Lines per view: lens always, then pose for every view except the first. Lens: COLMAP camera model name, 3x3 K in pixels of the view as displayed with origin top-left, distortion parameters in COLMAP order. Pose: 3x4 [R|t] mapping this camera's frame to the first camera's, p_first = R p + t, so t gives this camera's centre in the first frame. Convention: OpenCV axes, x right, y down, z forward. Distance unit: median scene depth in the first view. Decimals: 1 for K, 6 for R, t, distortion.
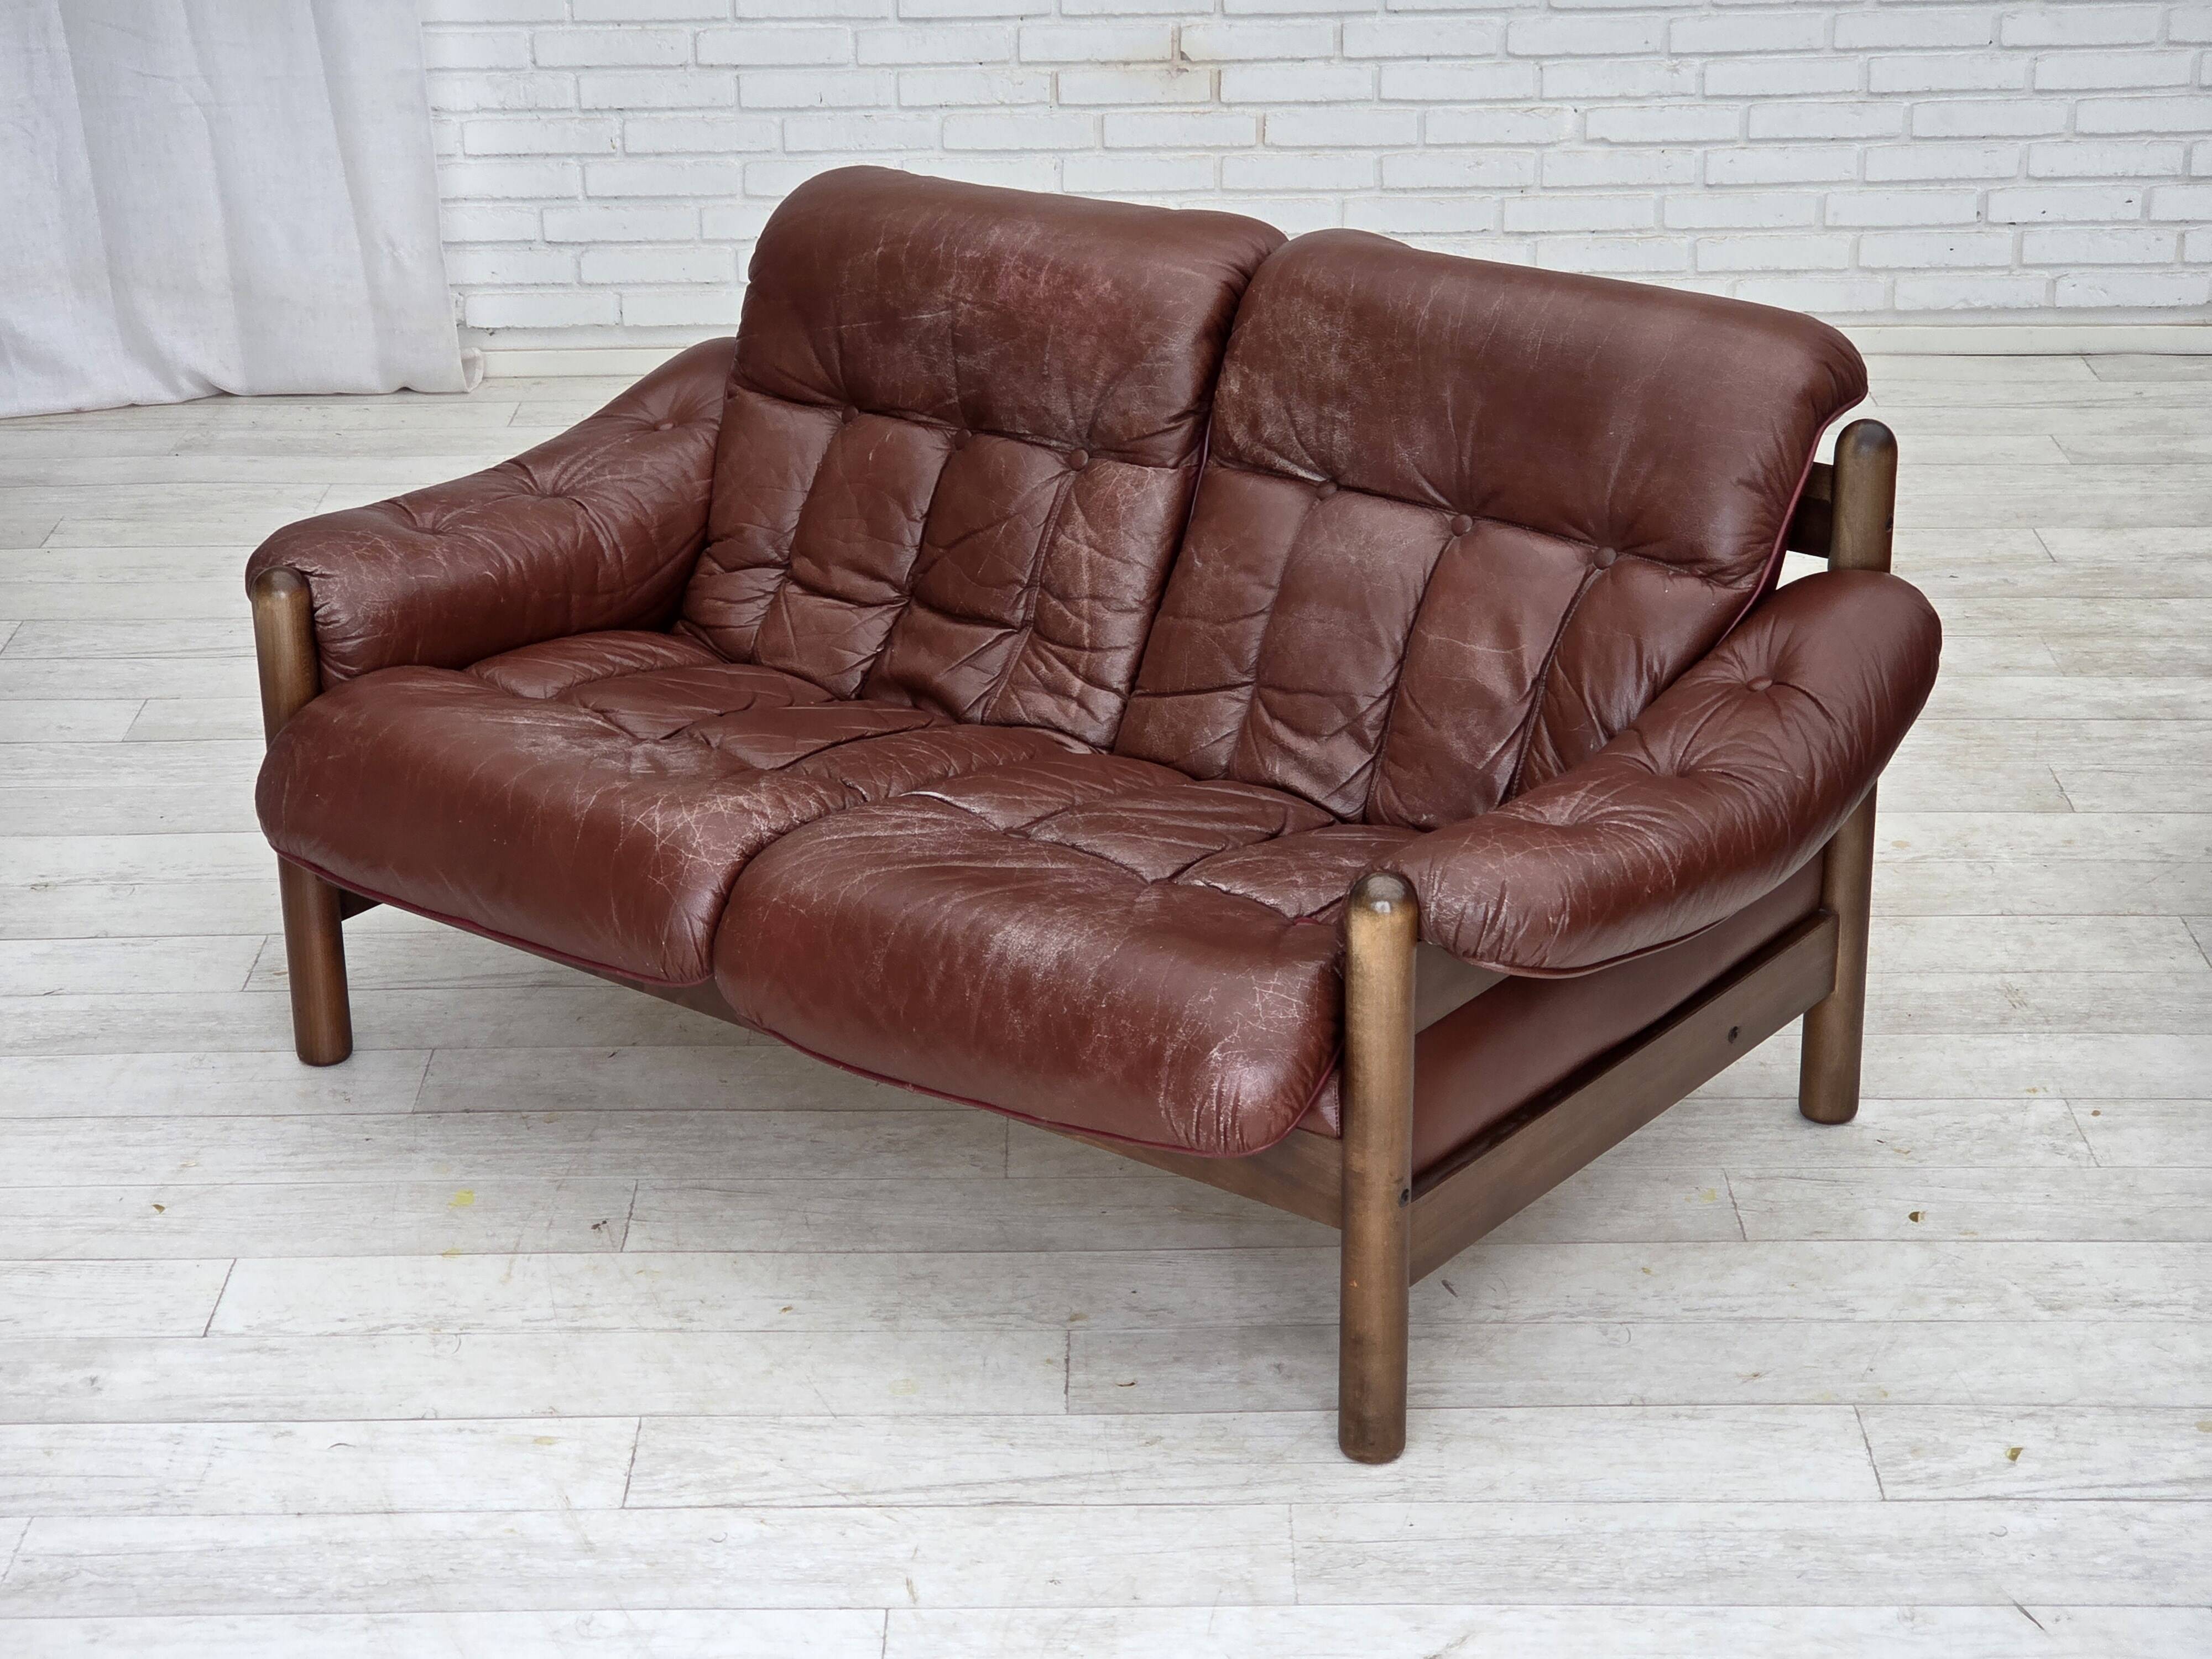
lens RADIAL K [[4180.7, 0, 1047.5], [0, 4180.7, 802.7], [0, 0, 1]] dist [0.089502, 0.000000]
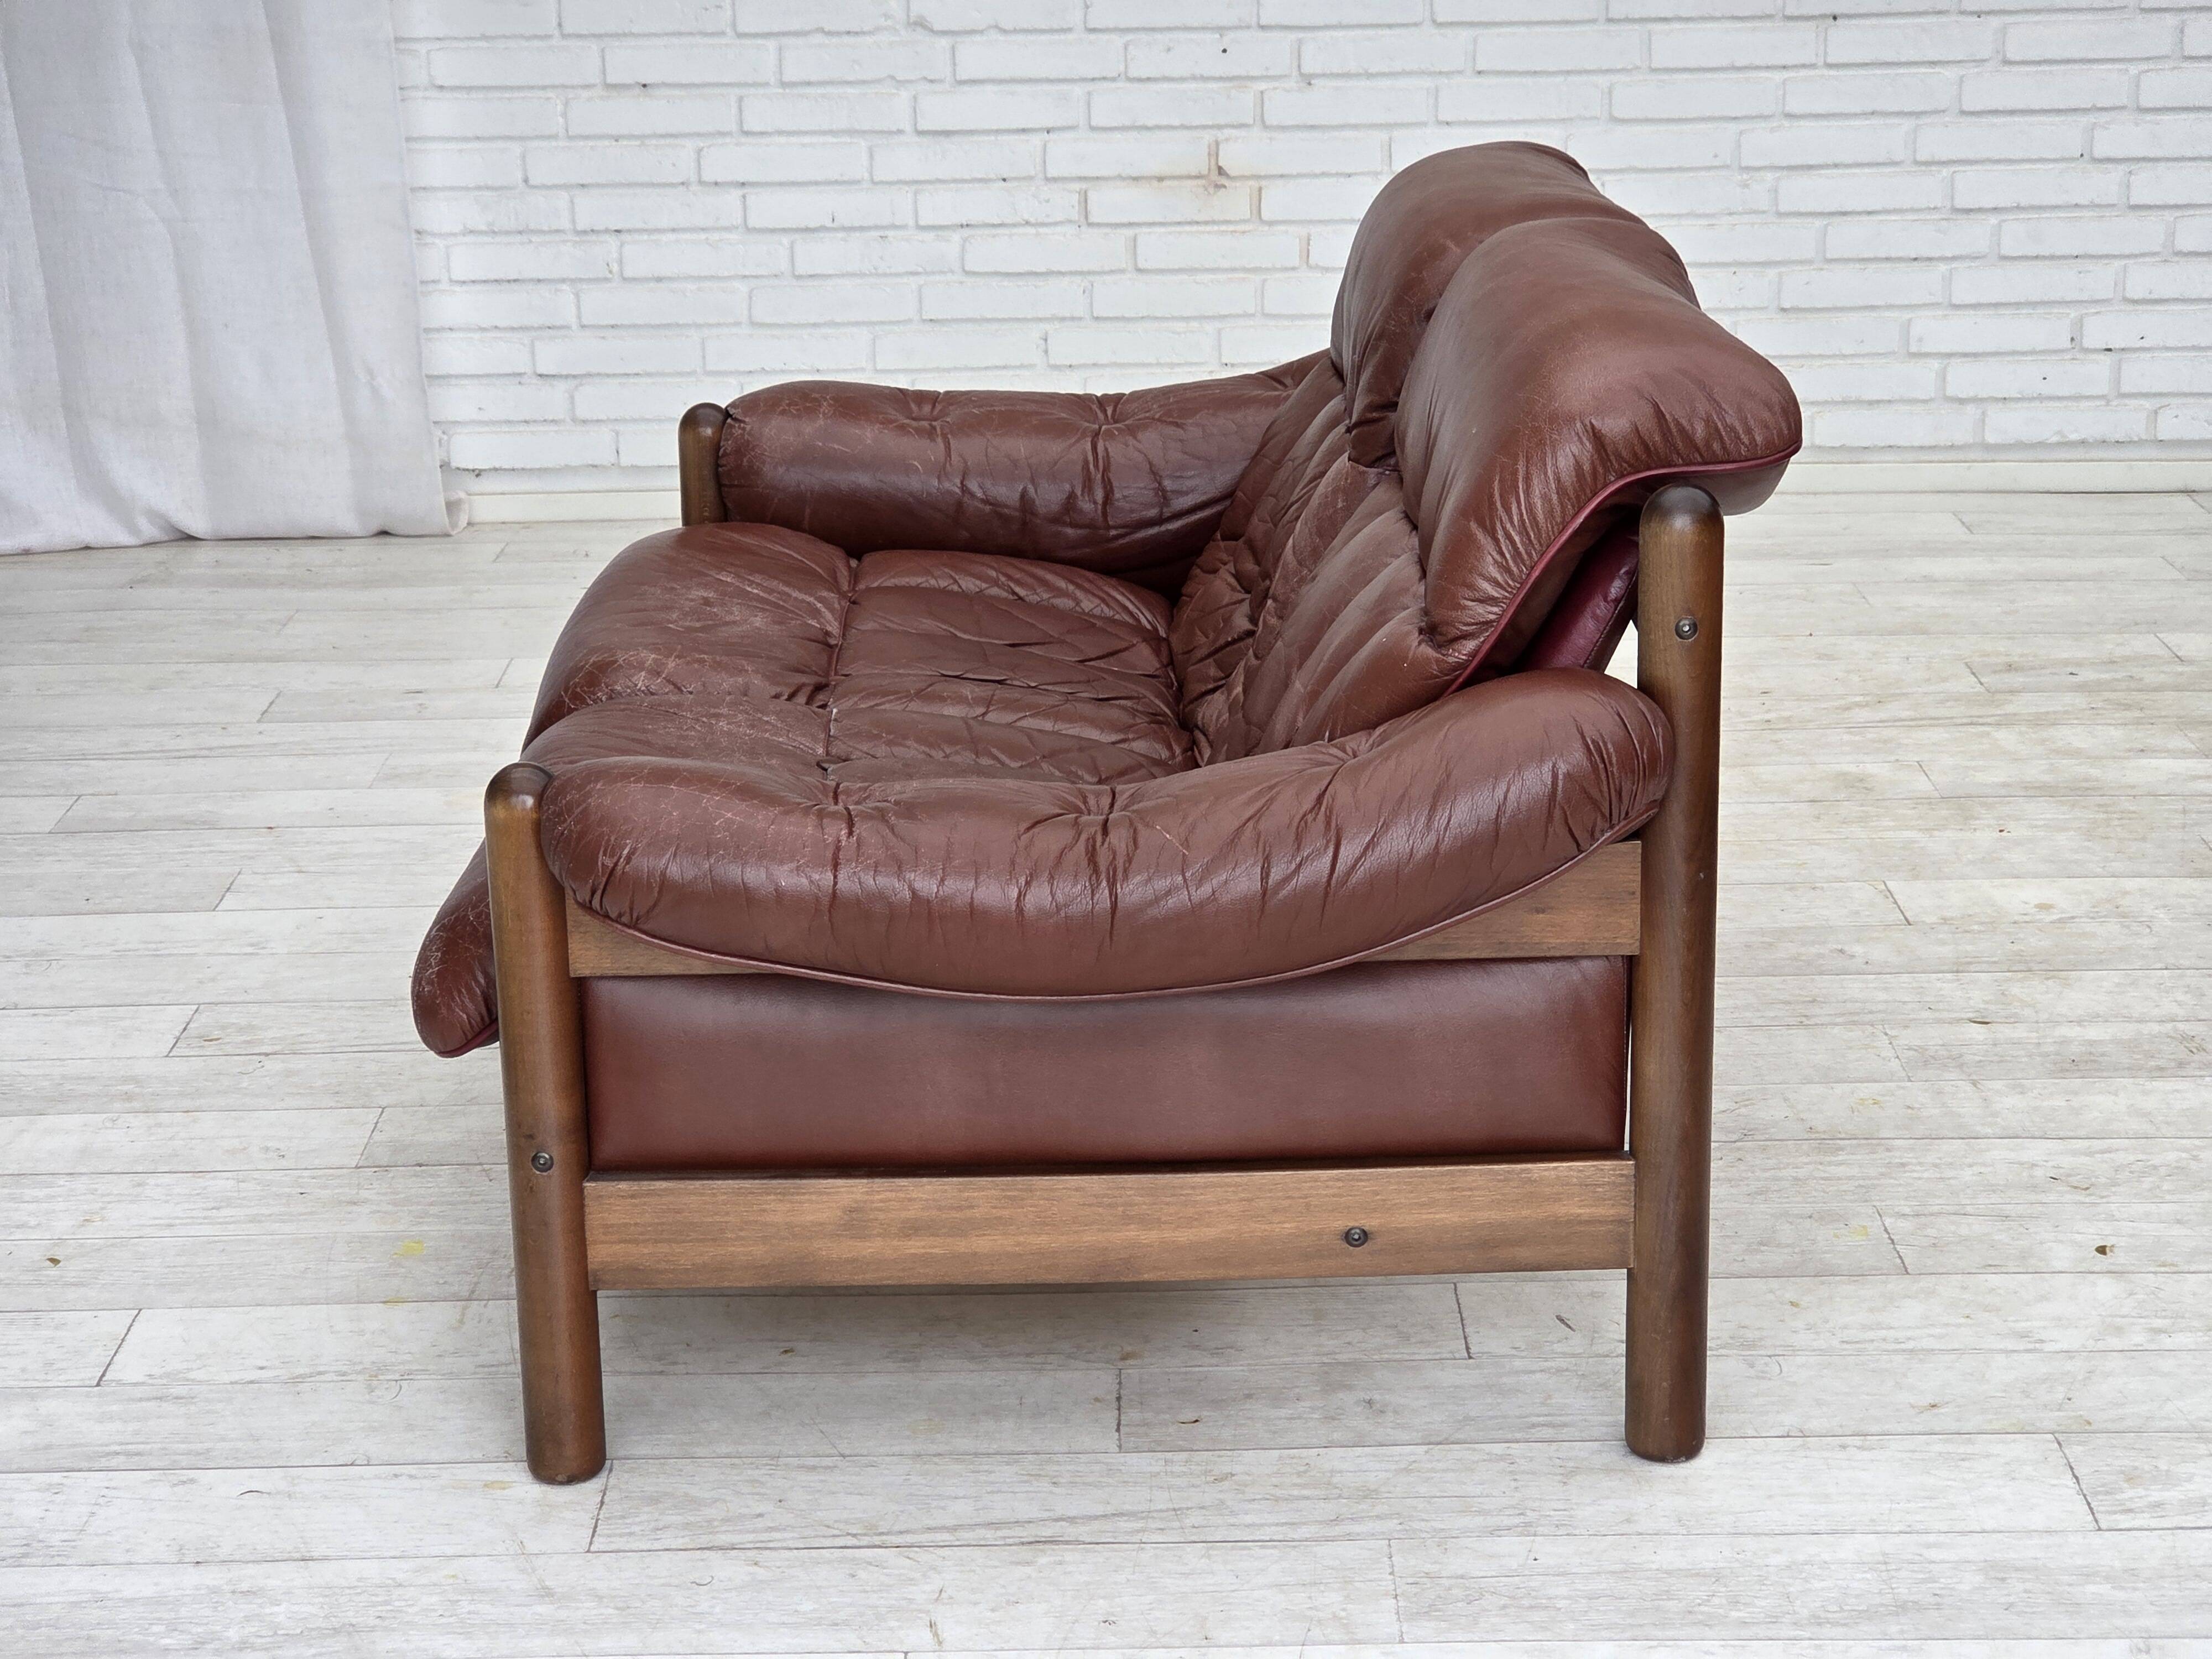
lens RADIAL K [[4180.7, 0, 1118.9], [0, 4180.7, 822.4], [0, 0, 1]] dist [0.089502, 0.000000]
pose [[0.999902, -0.003724, 0.013493, -0.005575], [0.005020, 0.995238, -0.097350, 0.088666], [-0.013066, 0.097408, 0.995159, 0.130211]]
